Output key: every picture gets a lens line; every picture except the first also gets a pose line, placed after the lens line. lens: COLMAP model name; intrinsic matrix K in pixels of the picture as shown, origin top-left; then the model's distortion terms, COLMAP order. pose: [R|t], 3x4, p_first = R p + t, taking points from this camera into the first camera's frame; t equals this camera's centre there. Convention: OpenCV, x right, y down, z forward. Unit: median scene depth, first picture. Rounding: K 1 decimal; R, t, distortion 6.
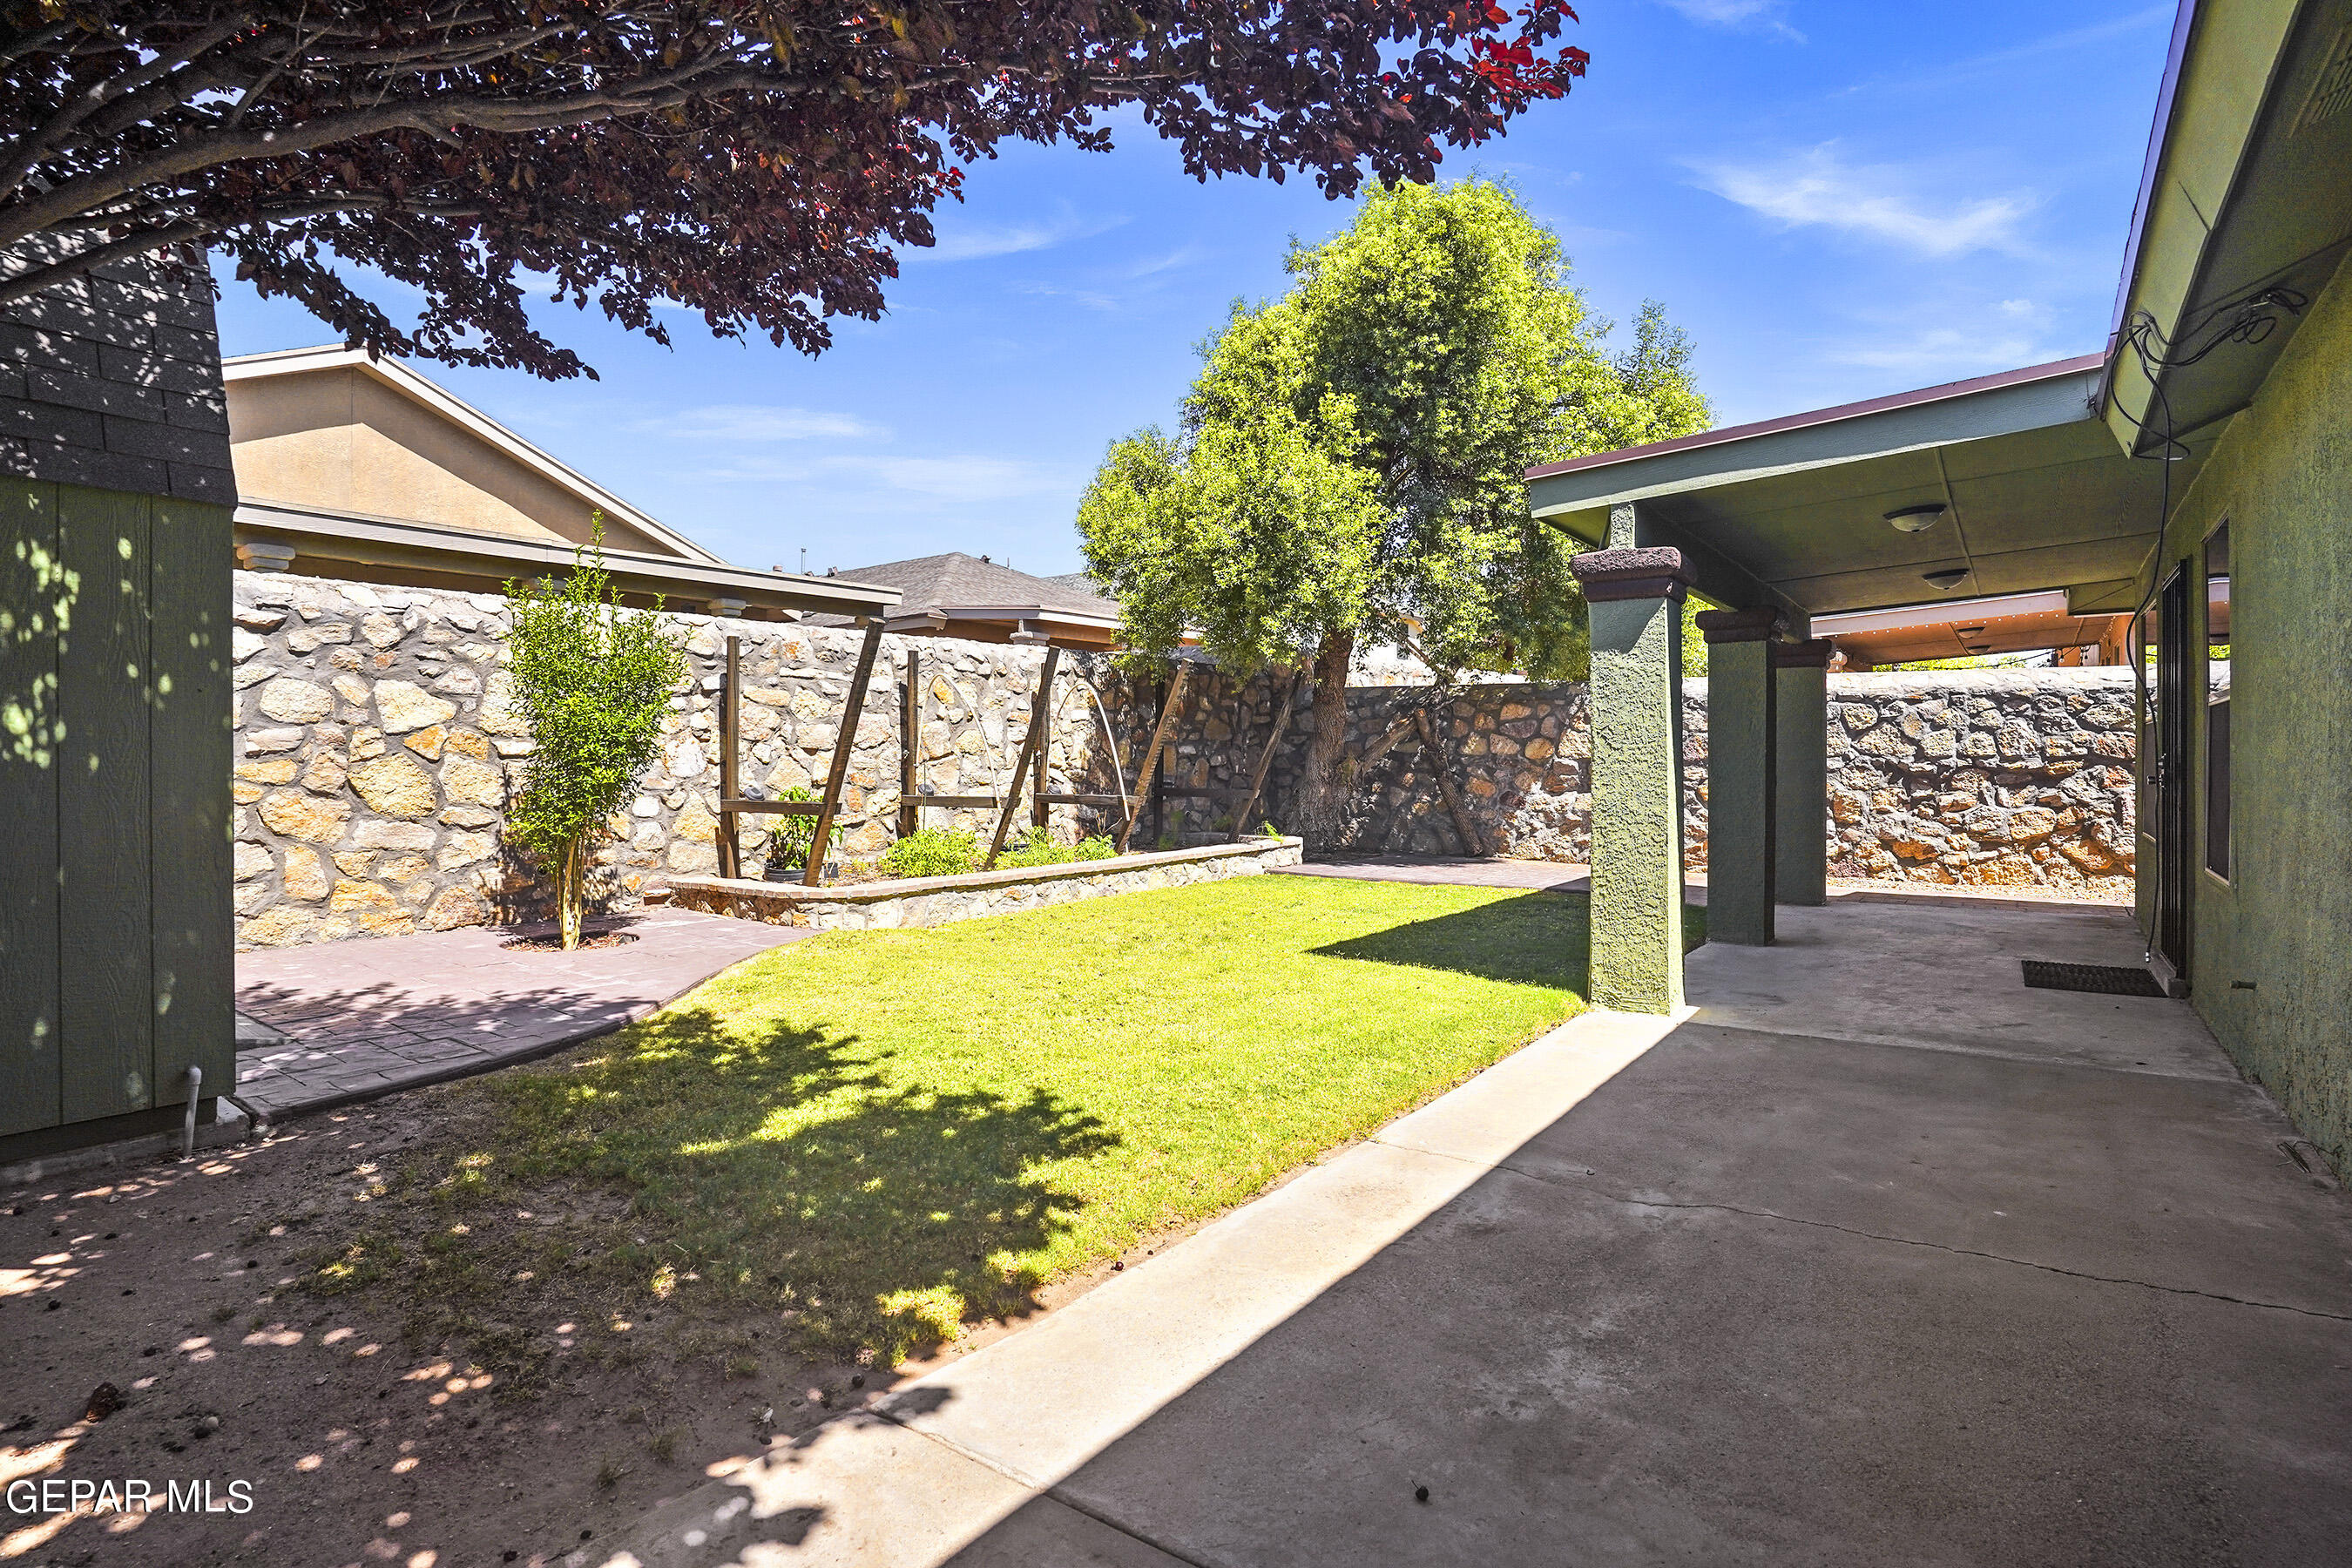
lens RADIAL K [[1154.6, 0, 1173.5], [0, 1154.6, 779.7], [0, 0, 1]] dist [-0.067208, 0.020316]
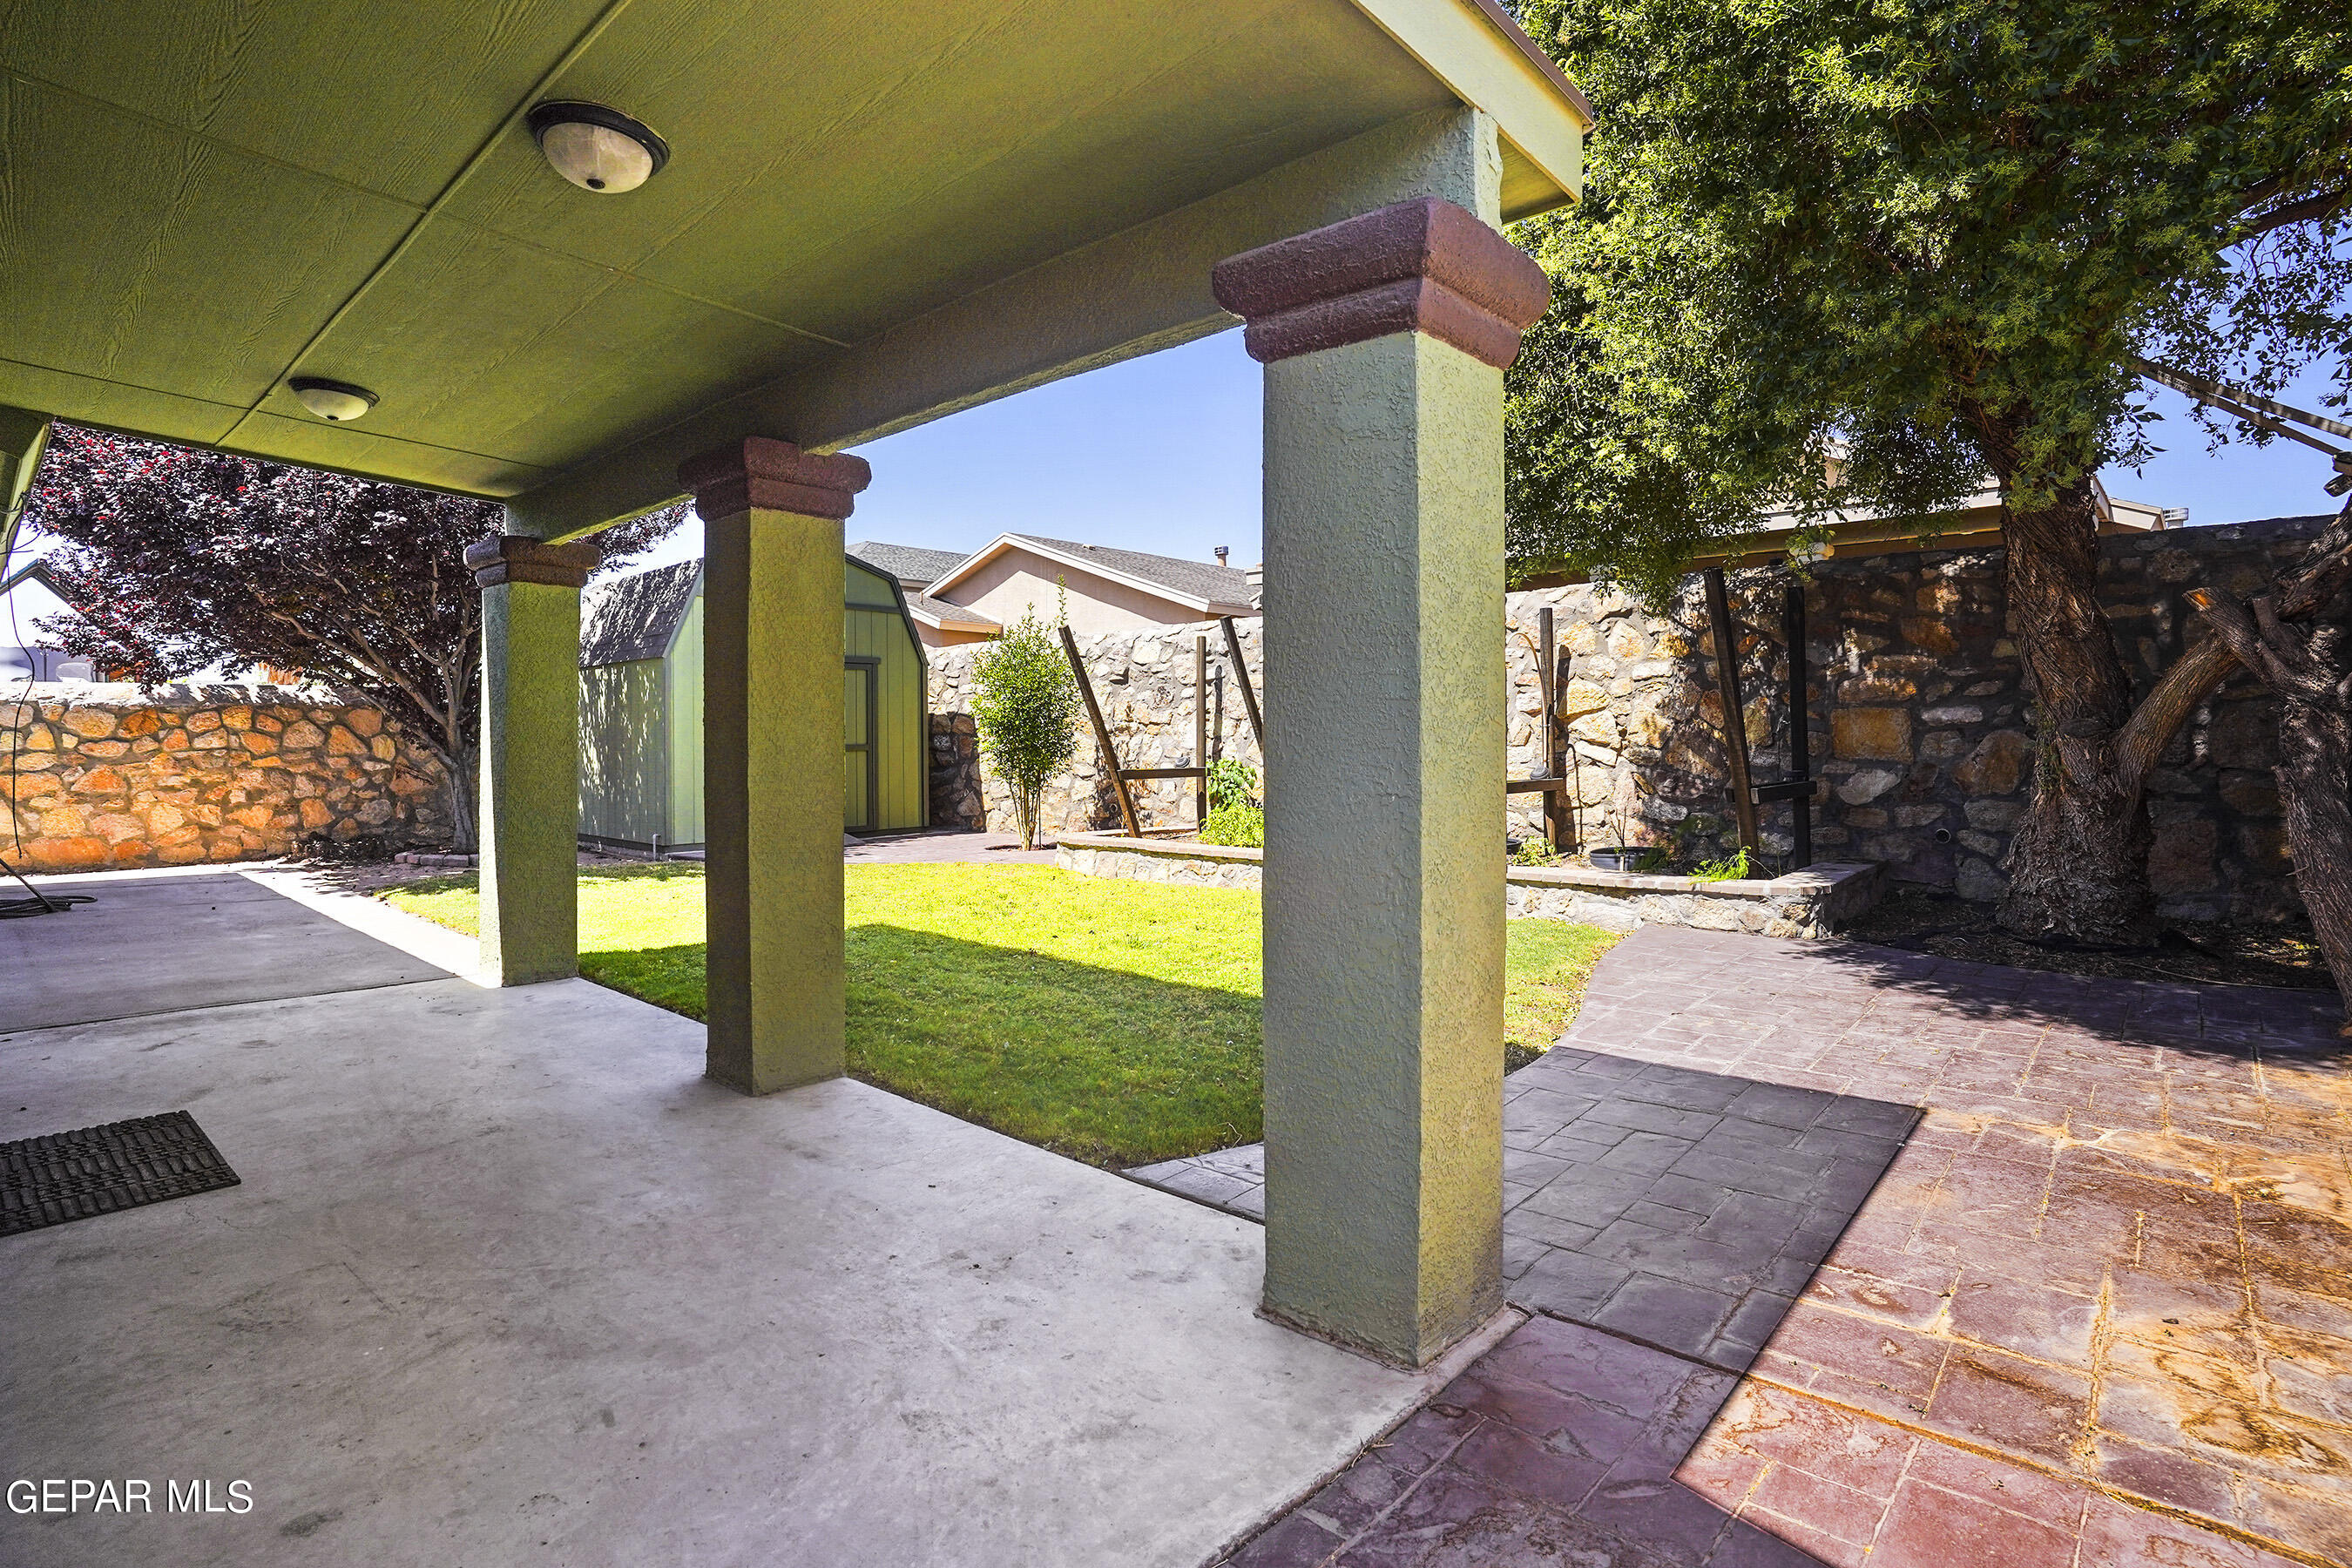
lens RADIAL K [[1154.6, 0, 1169.6], [0, 1154.6, 772.4], [0, 0, 1]] dist [-0.067208, 0.020316]
pose [[-0.105178, 0.034960, -0.993839, 0.876364], [-0.004791, 0.999352, 0.035661, -0.022327], [0.994442, 0.008512, -0.104943, 1.073795]]
